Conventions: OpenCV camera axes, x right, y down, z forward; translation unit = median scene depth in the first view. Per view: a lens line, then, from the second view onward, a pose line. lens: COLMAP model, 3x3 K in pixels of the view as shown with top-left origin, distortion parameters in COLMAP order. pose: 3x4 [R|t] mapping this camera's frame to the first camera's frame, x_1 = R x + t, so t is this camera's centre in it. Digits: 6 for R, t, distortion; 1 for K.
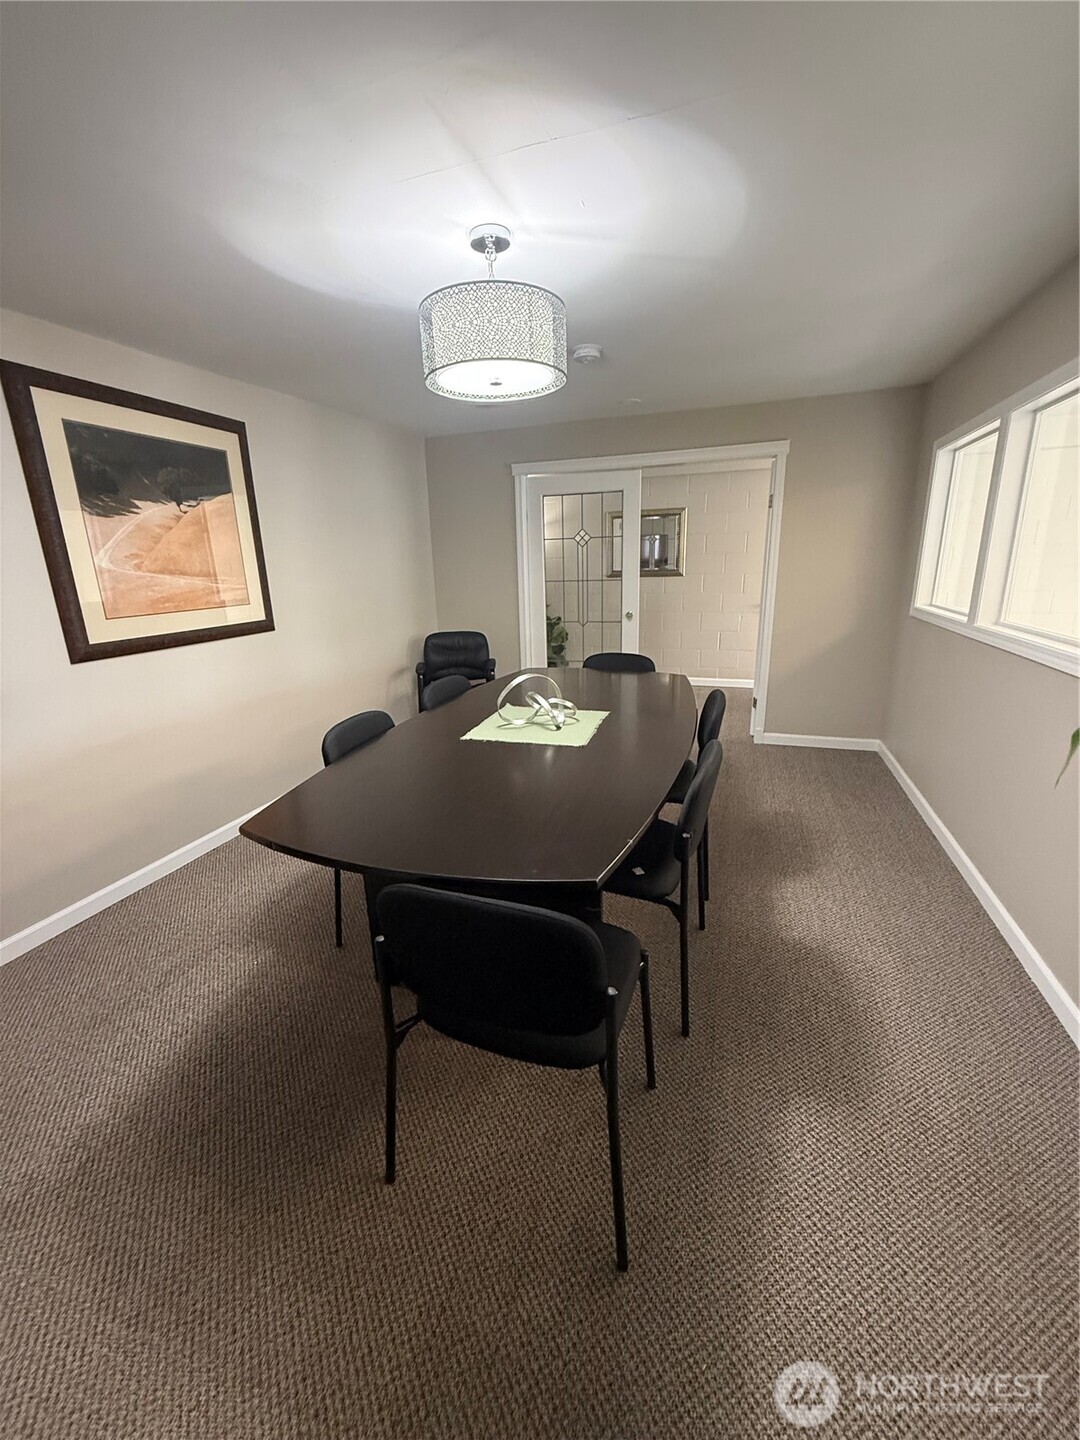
lens RADIAL K [[568.7, 0, 542.3], [0, 568.7, 714.4], [0, 0, 1]] dist [0.003341, -0.000163]
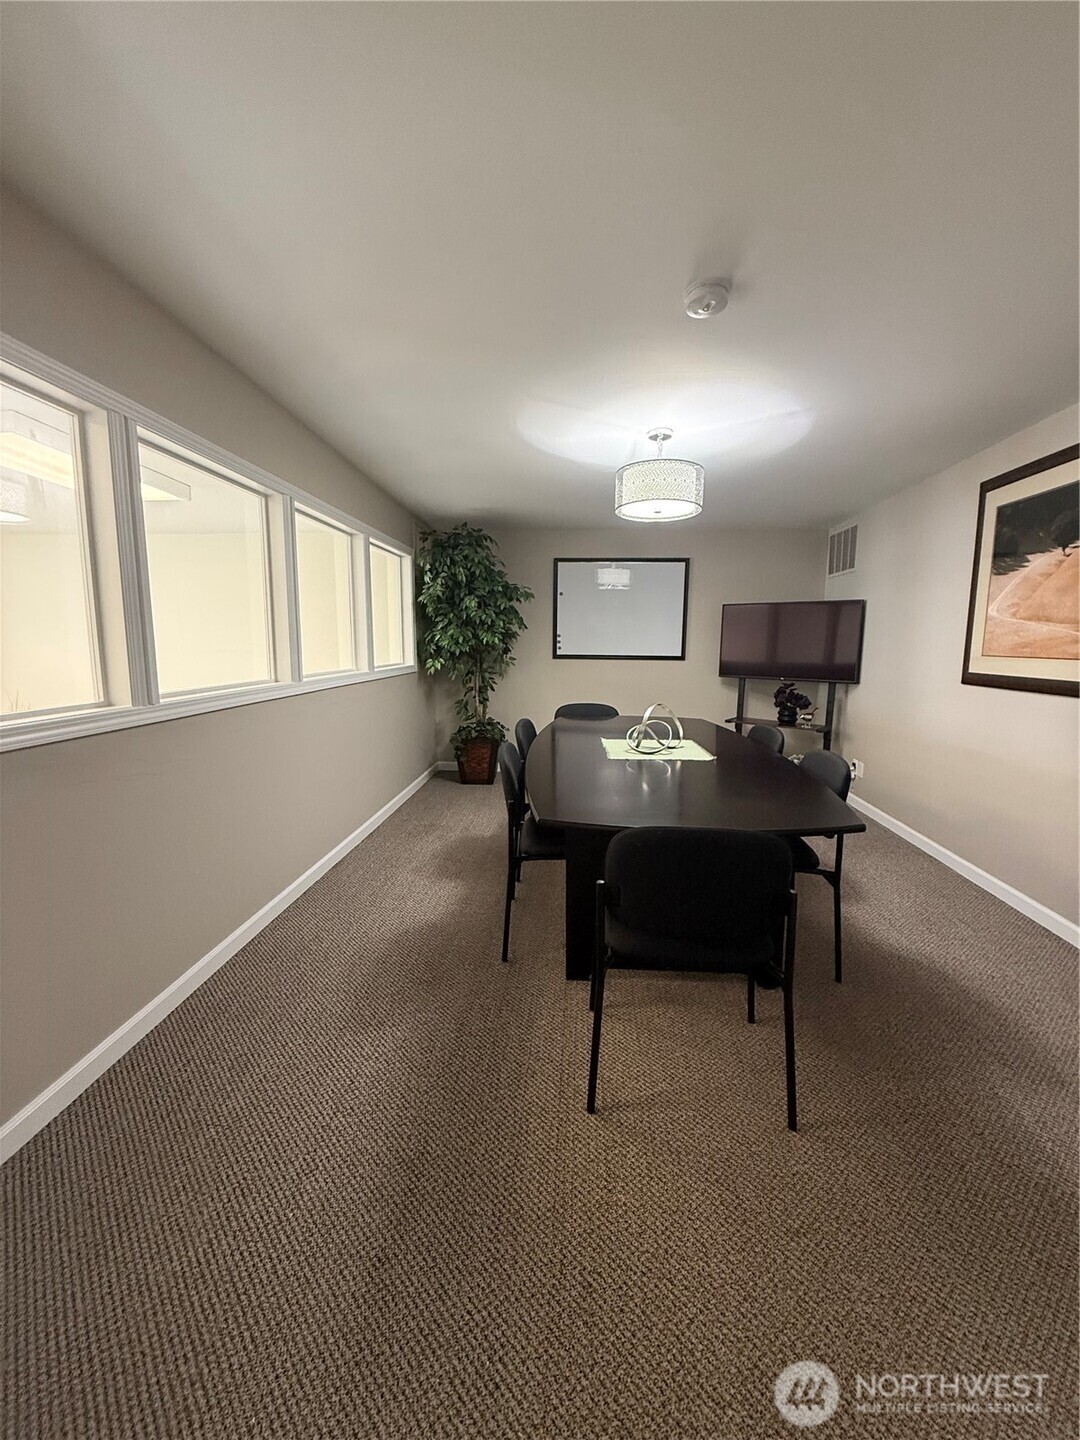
lens RADIAL K [[568.7, 0, 542.3], [0, 568.7, 714.4], [0, 0, 1]] dist [0.003341, -0.000163]
pose [[-0.968197, 0.051979, -0.244731, 0.471476], [-0.047915, 0.921551, 0.385290, -0.458046], [0.245559, 0.384763, -0.889752, 1.816972]]
